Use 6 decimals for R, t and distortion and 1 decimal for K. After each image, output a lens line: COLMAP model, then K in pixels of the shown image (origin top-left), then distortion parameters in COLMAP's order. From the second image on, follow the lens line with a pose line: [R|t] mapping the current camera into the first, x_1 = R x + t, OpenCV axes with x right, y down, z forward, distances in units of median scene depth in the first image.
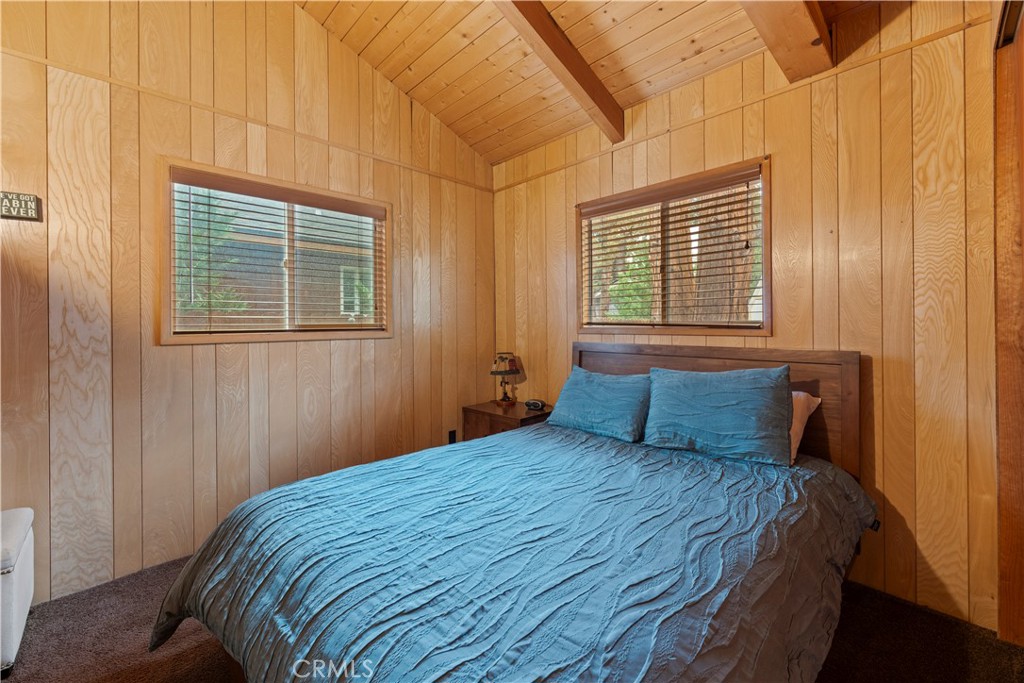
lens RADIAL K [[416.2, 0, 503.4], [0, 416.2, 322.5], [0, 0, 1]] dist [-0.001353, -0.000301]
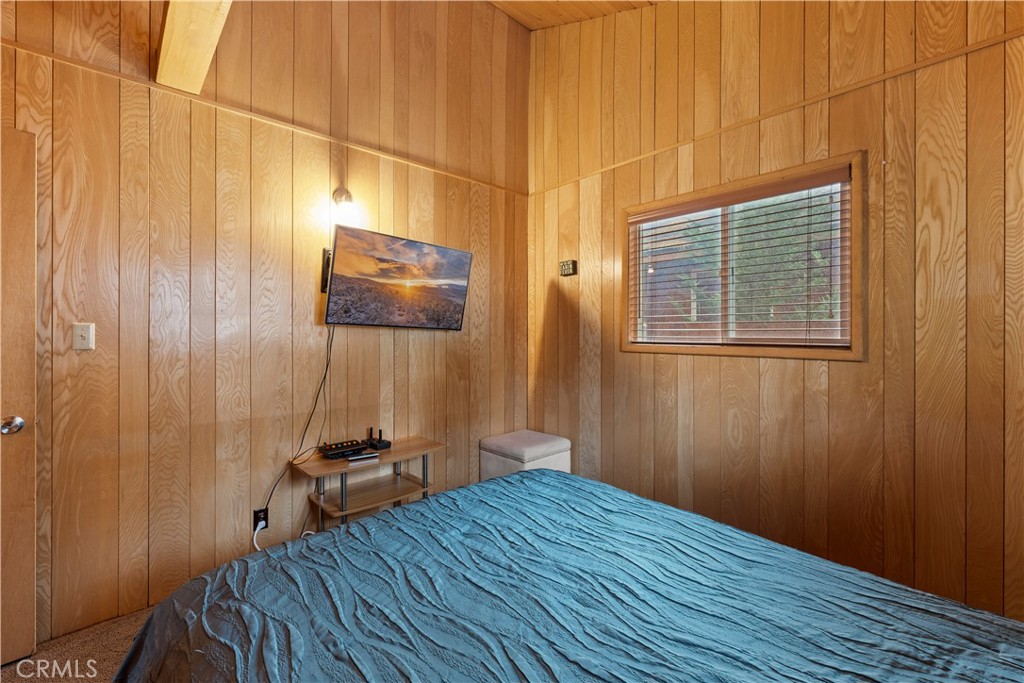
lens RADIAL K [[423.1, 0, 511.2], [0, 423.1, 331.5], [0, 0, 1]] dist [-0.001741, -0.000104]
pose [[-0.010813, 0.010519, -0.999886, 0.576535], [0.004992, 0.999933, 0.010465, -0.027011], [0.999929, -0.004878, -0.010864, 0.698856]]
